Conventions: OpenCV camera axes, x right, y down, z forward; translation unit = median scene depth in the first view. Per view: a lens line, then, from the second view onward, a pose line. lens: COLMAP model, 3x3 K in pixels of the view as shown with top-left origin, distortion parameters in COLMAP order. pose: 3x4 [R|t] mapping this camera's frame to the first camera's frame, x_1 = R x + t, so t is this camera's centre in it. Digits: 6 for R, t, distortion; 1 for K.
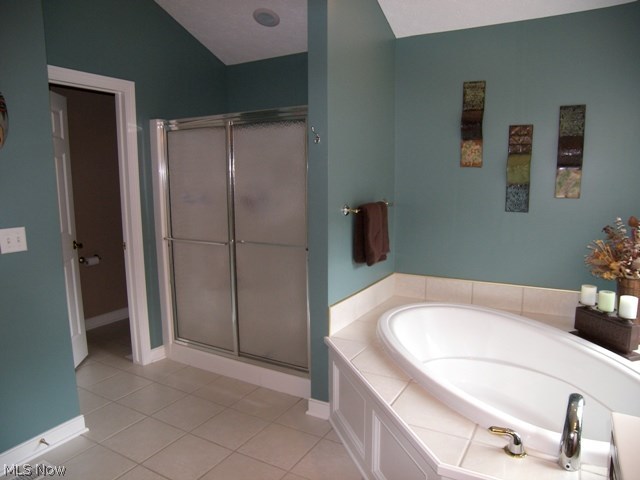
lens RADIAL K [[450.7, 0, 320.8], [0, 450.7, 240.3], [0, 0, 1]] dist [-0.088725, 0.021687]
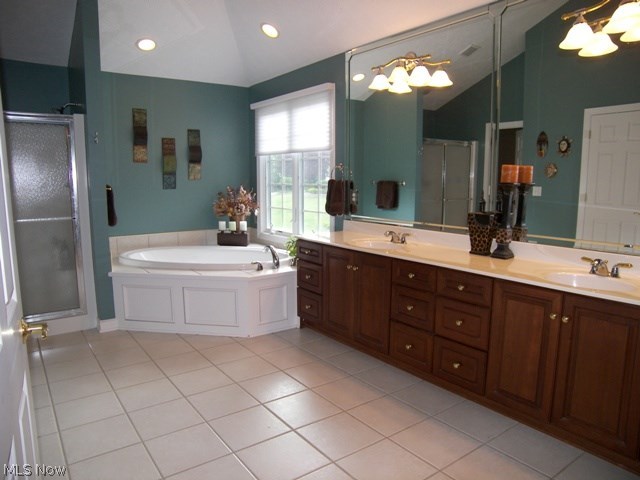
lens RADIAL K [[450.7, 0, 320.5], [0, 450.7, 240.7], [0, 0, 1]] dist [-0.088725, 0.021687]
pose [[0.420942, -0.122449, 0.898785, -0.883935], [0.129002, 0.988857, 0.074303, 0.080637], [-0.897868, 0.084668, 0.432047, -0.245987]]
